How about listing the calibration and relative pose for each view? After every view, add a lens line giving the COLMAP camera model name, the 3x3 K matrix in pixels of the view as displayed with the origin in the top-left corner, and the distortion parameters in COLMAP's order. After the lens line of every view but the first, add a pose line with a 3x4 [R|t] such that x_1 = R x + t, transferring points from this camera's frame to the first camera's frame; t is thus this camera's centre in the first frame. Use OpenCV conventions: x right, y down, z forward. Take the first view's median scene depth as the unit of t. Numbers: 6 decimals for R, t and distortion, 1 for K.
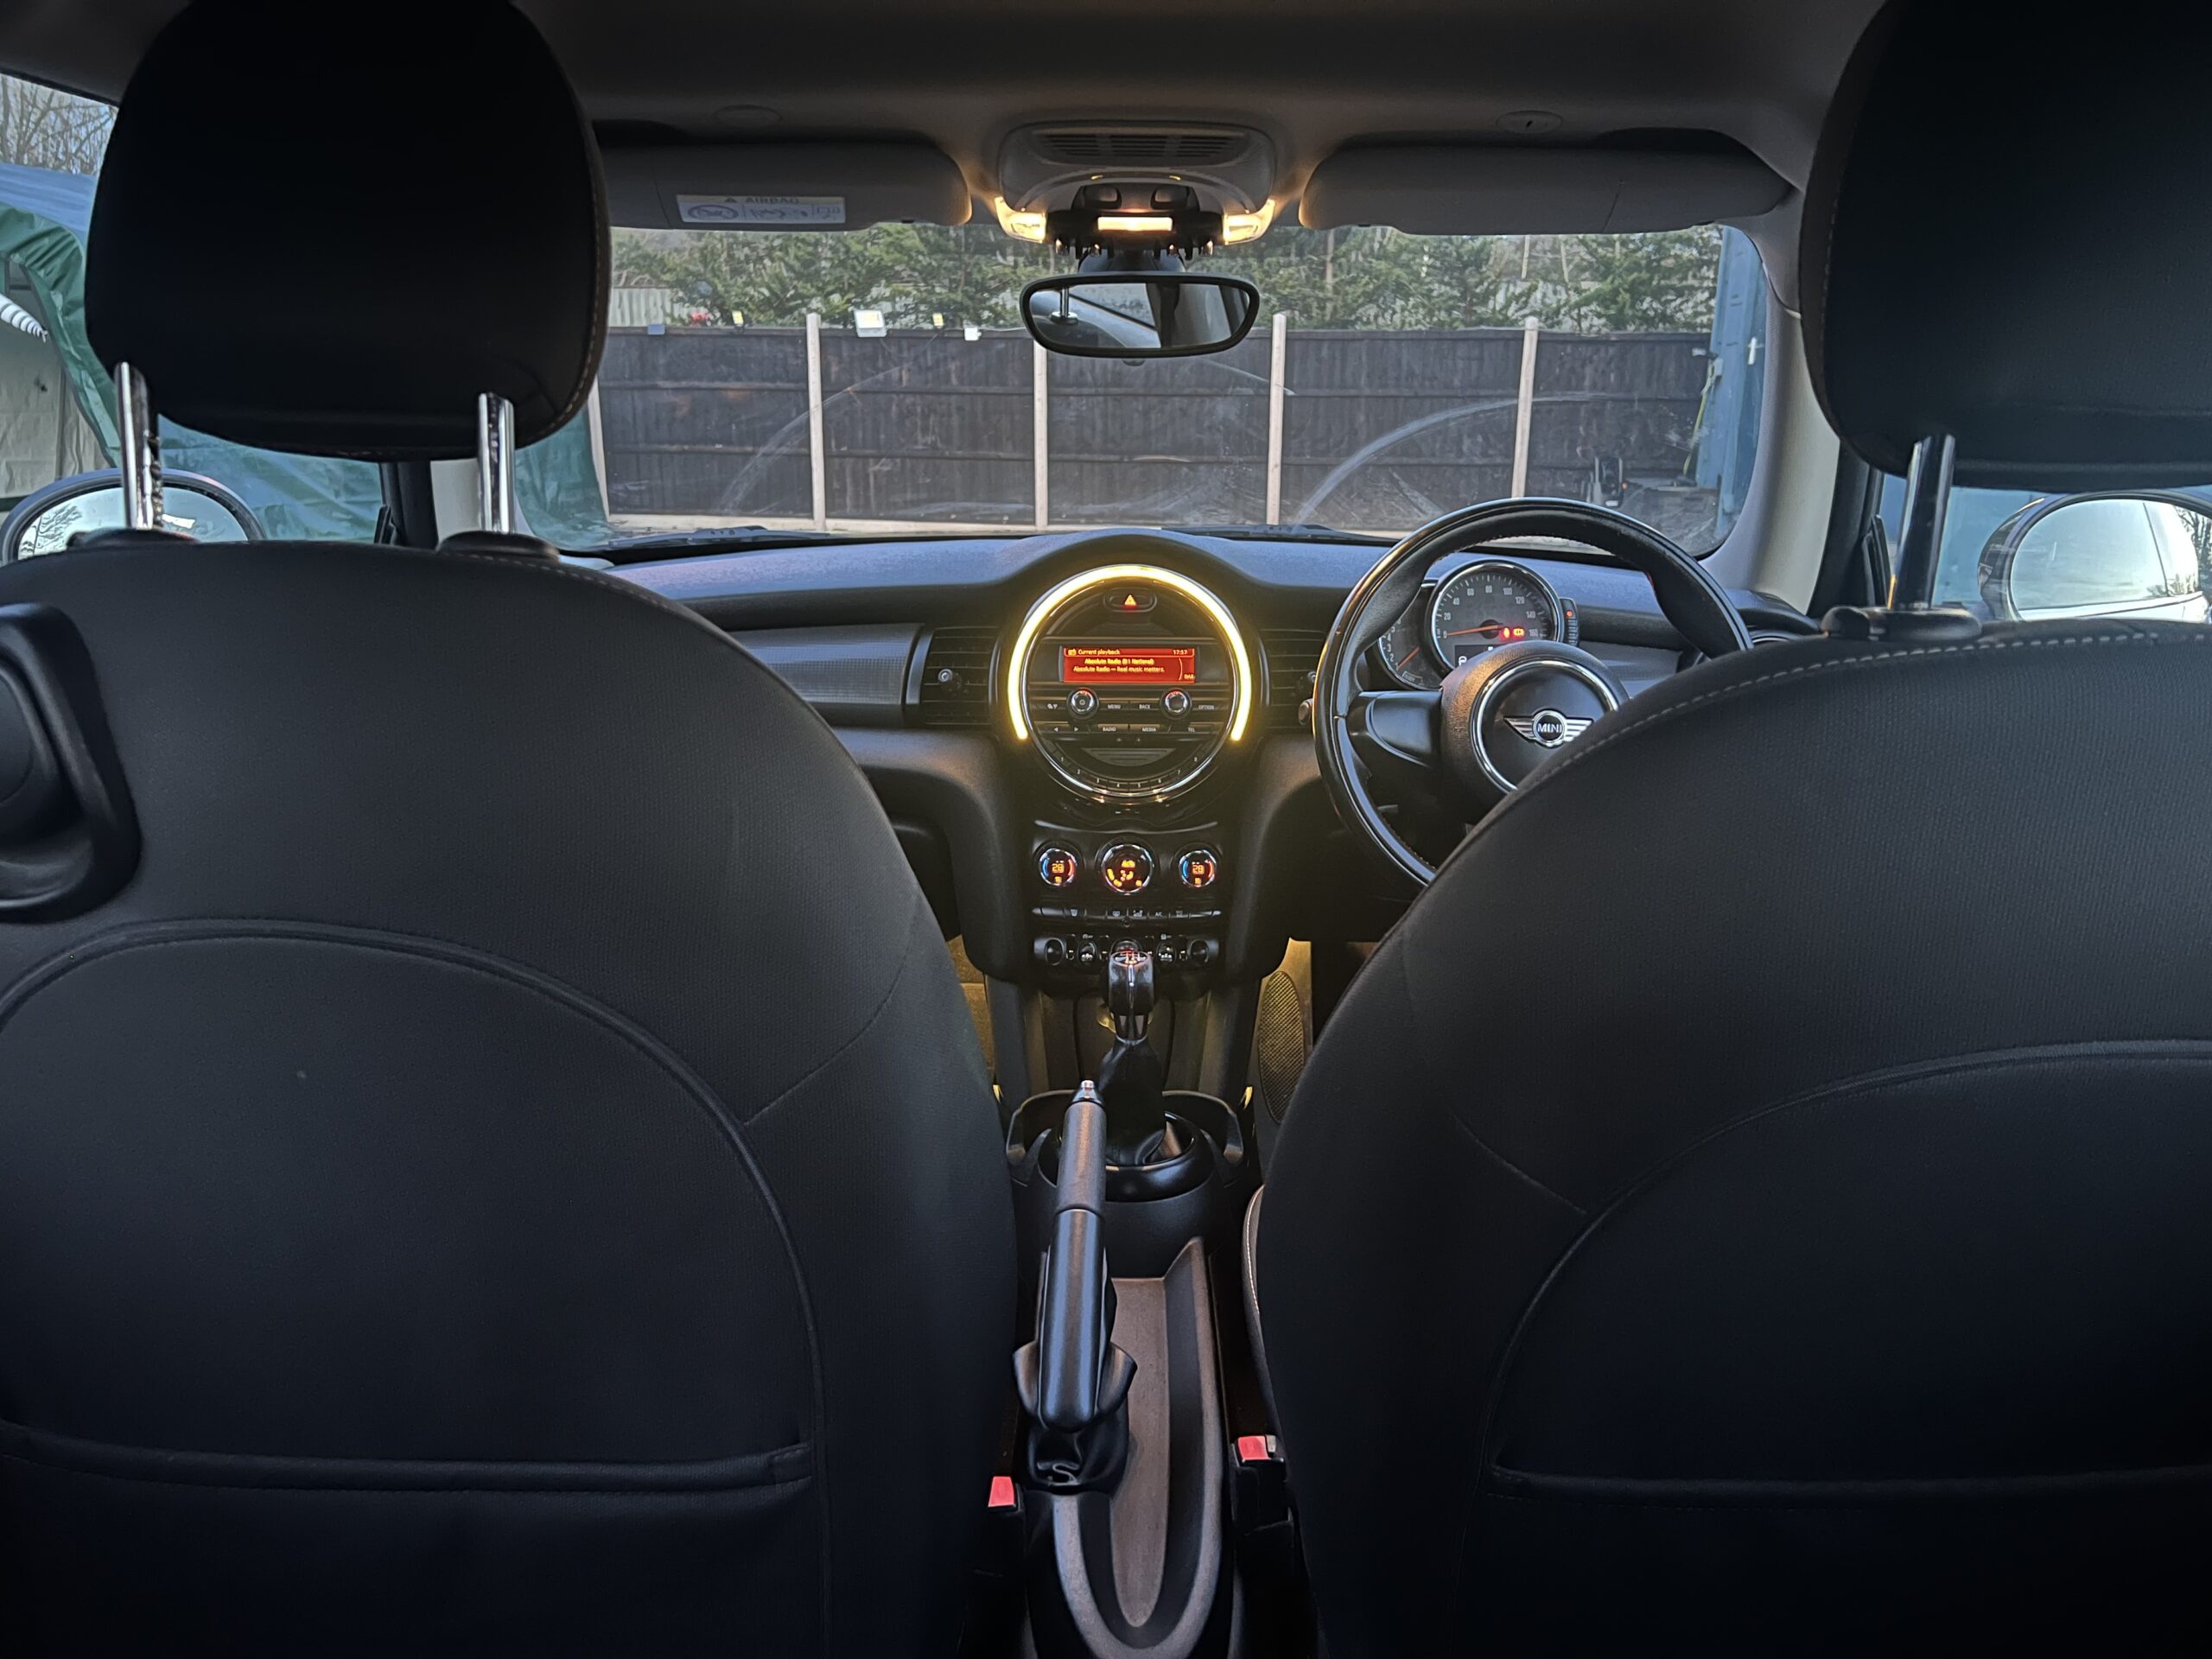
lens RADIAL K [[1667.1, 0, 1112.7], [0, 1667.1, 821.4], [0, 0, 1]] dist [0.040580, -0.051883]
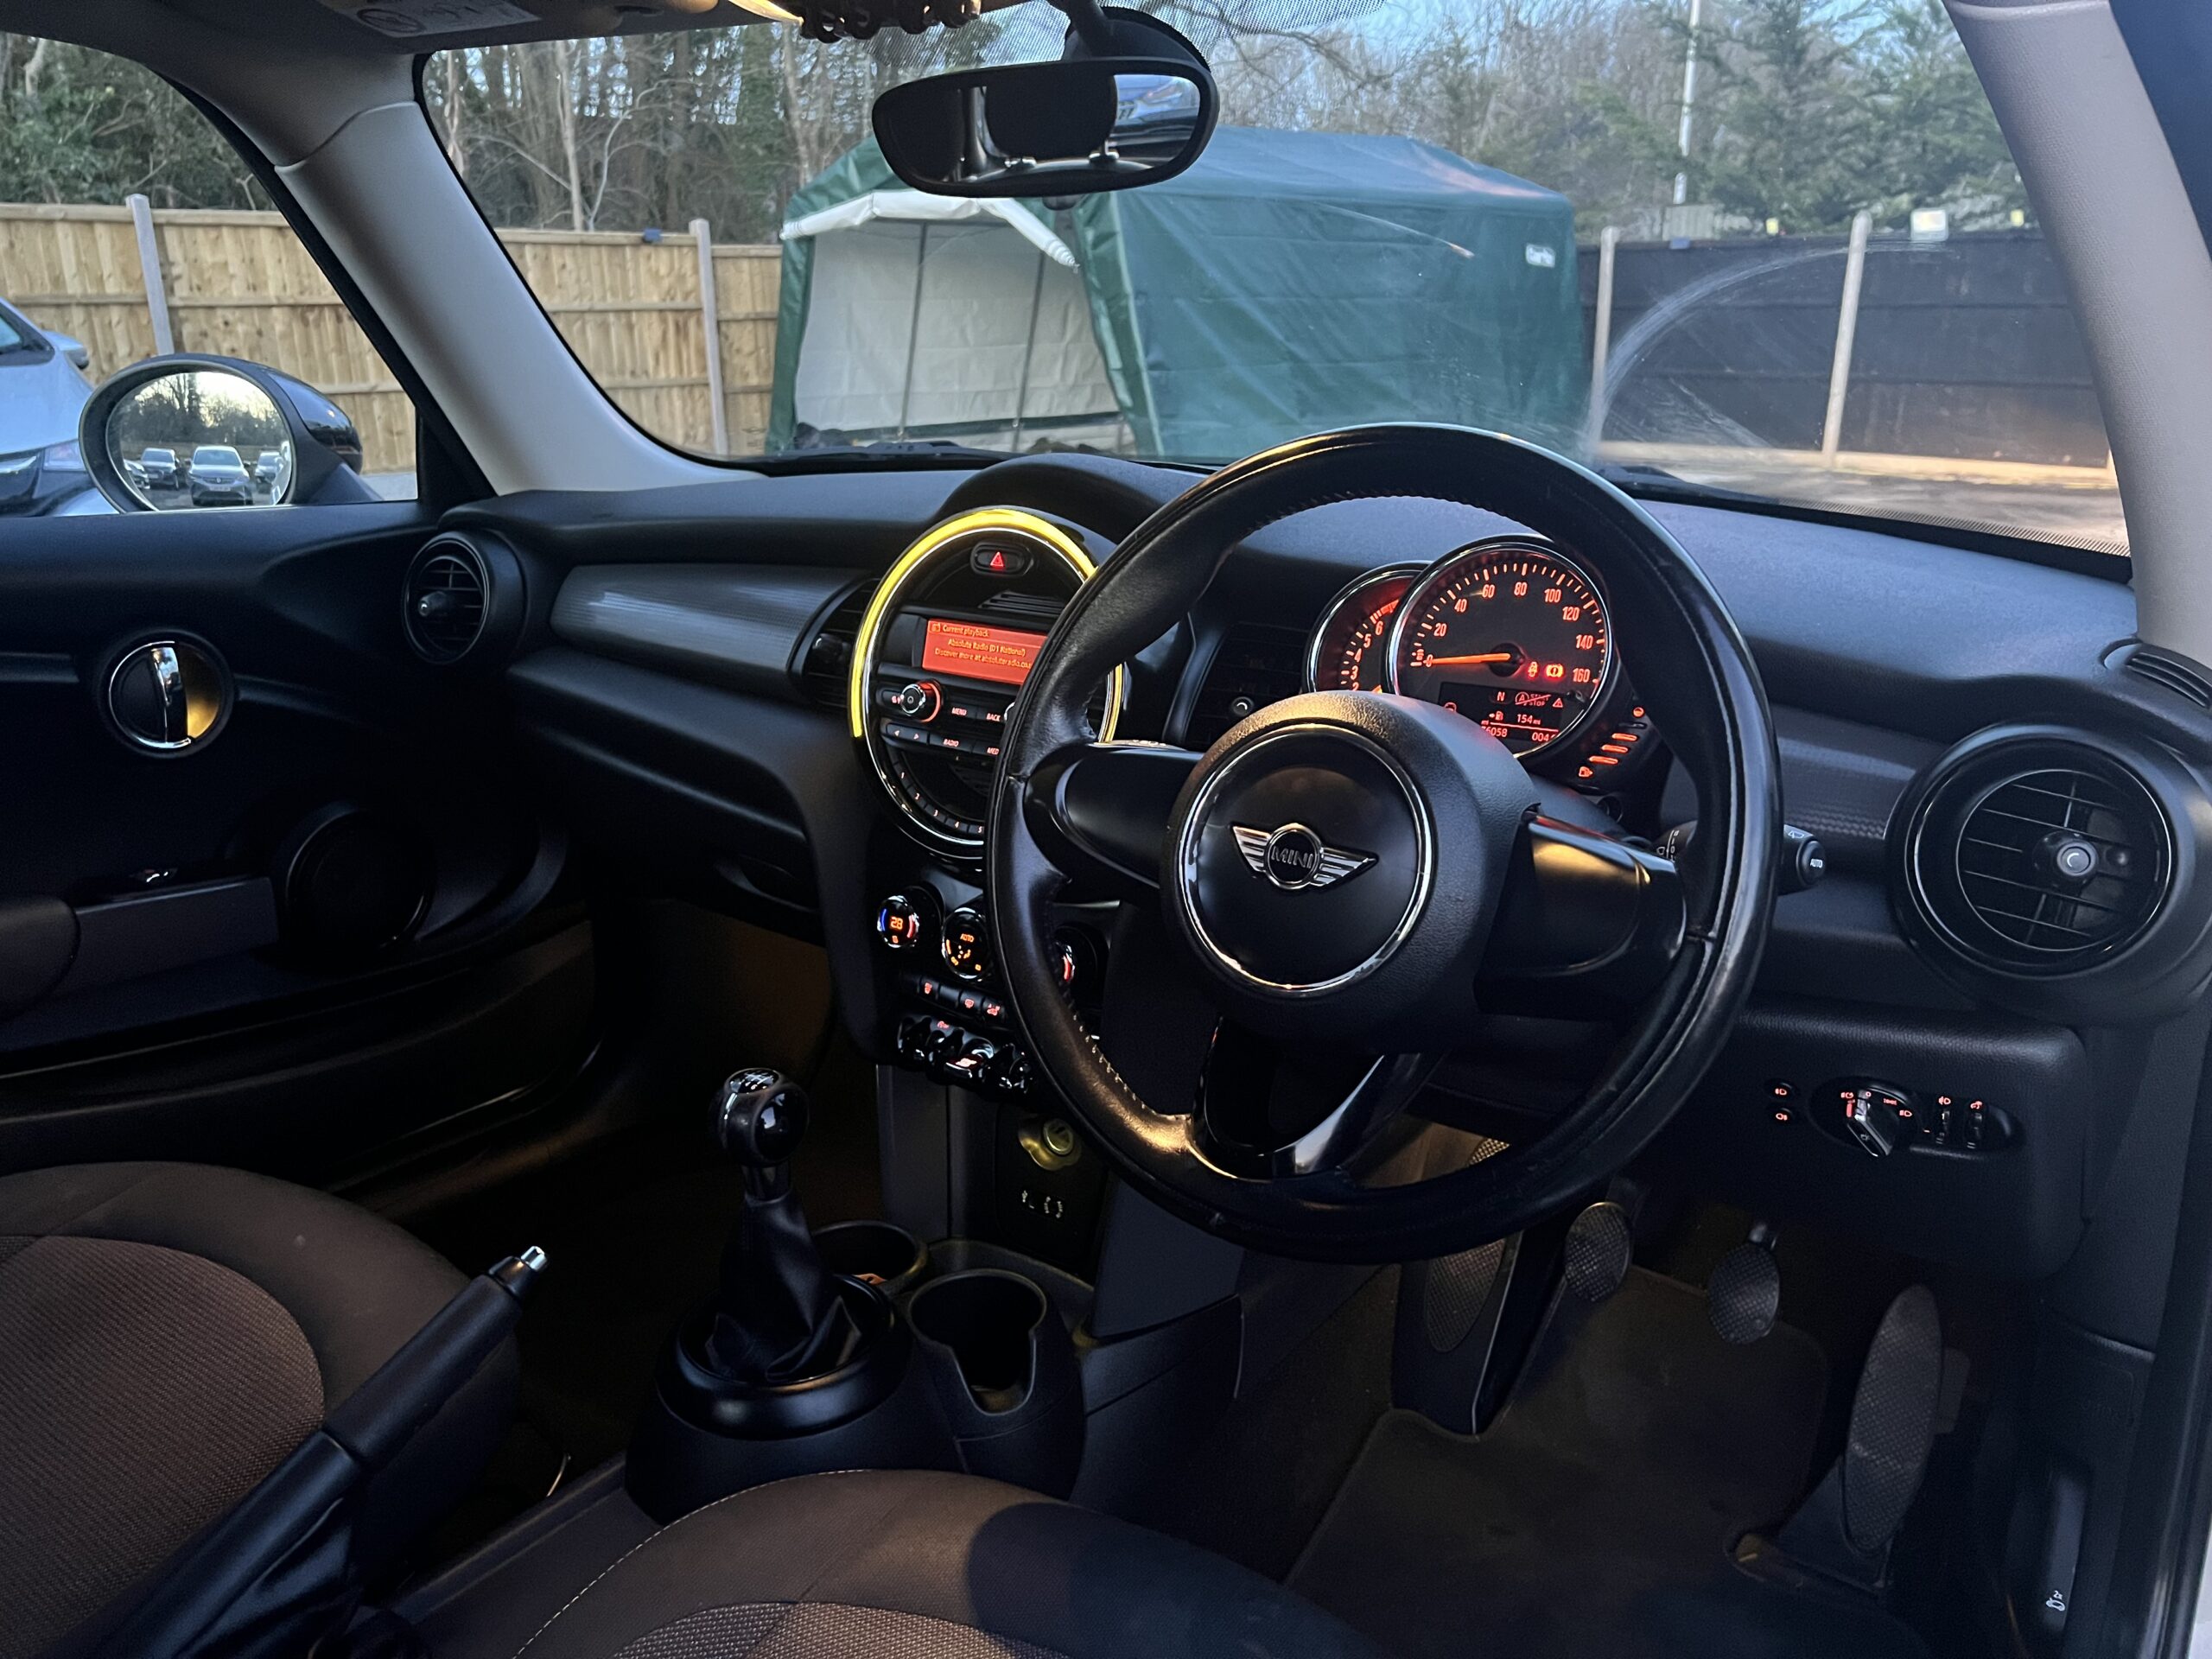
lens RADIAL K [[1667.1, 0, 1093.5], [0, 1667.1, 822.0], [0, 0, 1]] dist [0.040580, -0.051883]
pose [[0.805813, 0.163533, -0.569141, 0.429478], [-0.139683, 0.986482, 0.085680, -0.087079], [0.575460, 0.010457, 0.817763, 0.444410]]
